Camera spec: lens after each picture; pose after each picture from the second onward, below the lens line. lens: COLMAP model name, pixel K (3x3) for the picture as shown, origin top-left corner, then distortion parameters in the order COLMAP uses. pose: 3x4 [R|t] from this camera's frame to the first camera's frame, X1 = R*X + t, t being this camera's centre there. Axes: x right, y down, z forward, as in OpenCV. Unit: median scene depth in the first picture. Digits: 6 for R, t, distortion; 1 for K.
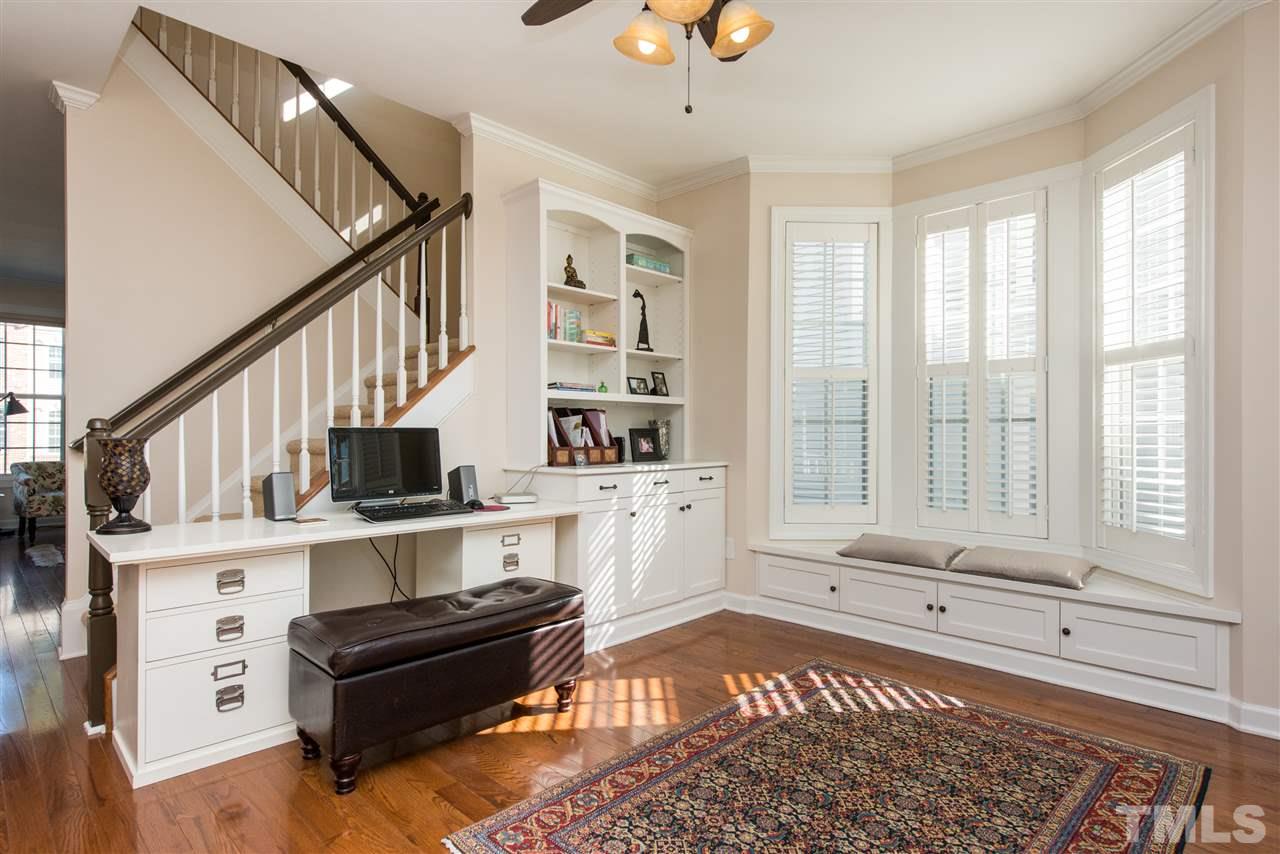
lens RADIAL K [[658.9, 0, 638.5], [0, 658.9, 429.7], [0, 0, 1]] dist [0.009312, -0.003438]
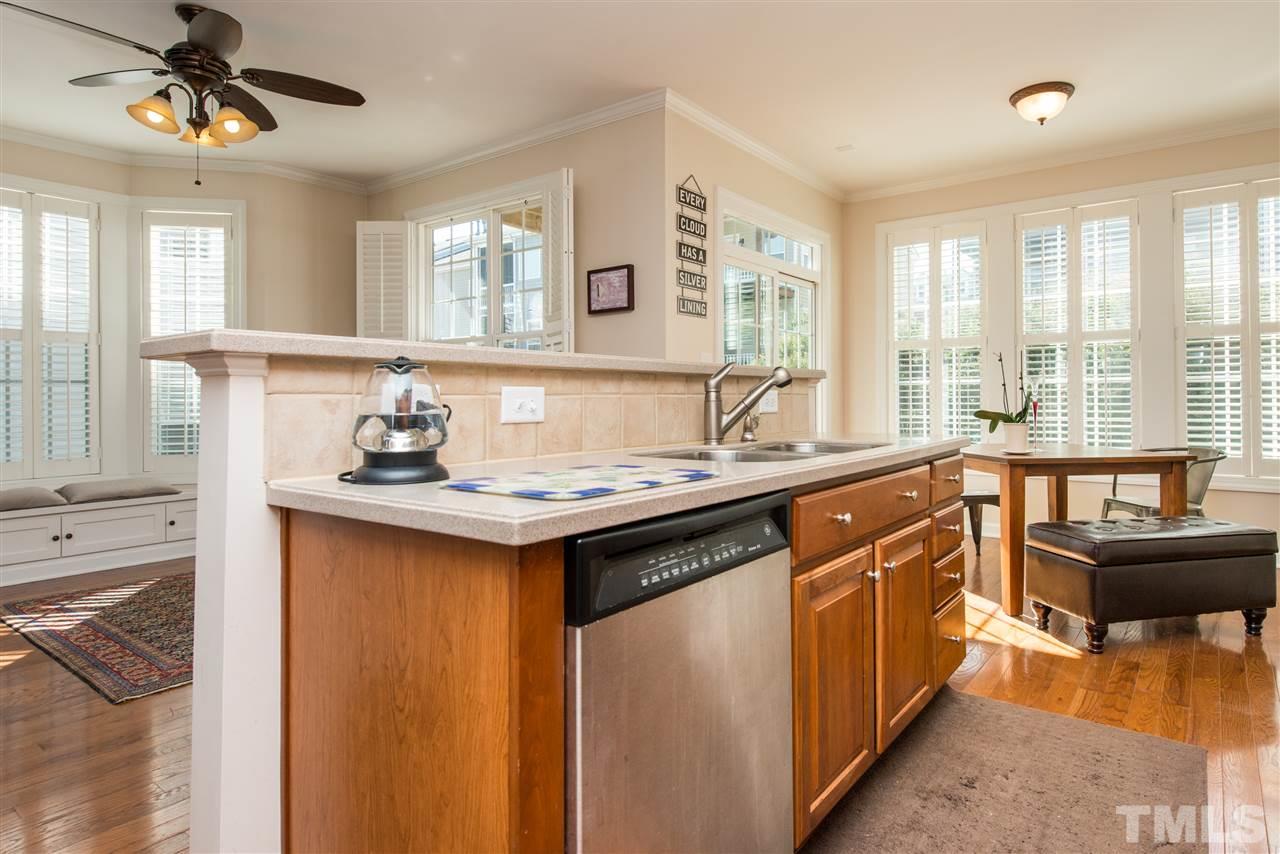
lens RADIAL K [[707.2, 0, 690.3], [0, 707.2, 394.9], [0, 0, 1]] dist [0.005829, -0.000387]
pose [[-0.140389, 0.000465, 0.990096, -0.954488], [-0.000756, 1.000000, -0.000577, 0.009928], [-0.990096, -0.000830, -0.140388, 0.044943]]
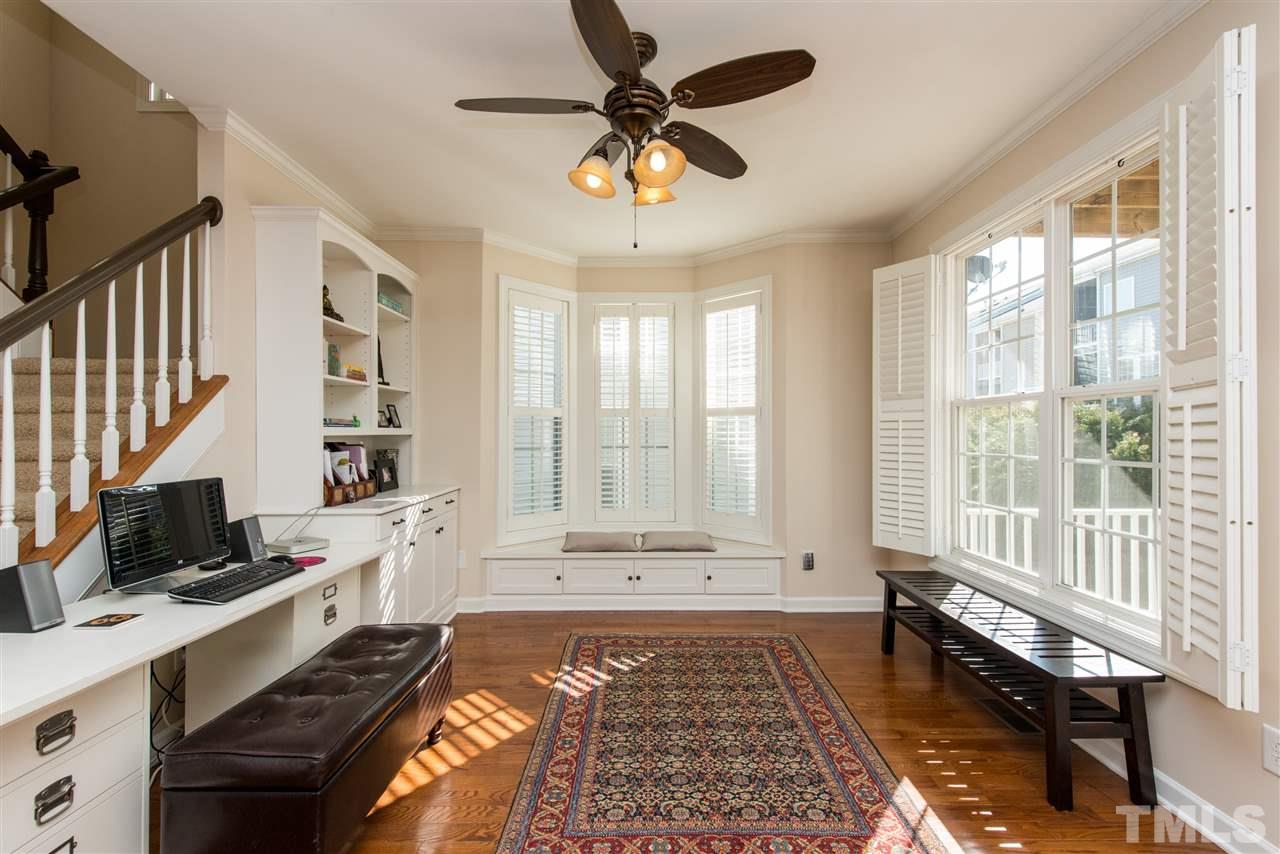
lens RADIAL K [[549.3, 0, 643.8], [0, 549.3, 430.9], [0, 0, 1]] dist [0.002656, -0.002540]
pose [[0.713501, 0.000398, 0.700654, -0.380215], [-0.001045, 0.999999, 0.000496, -0.058231], [-0.700654, -0.001086, 0.713501, 0.102614]]
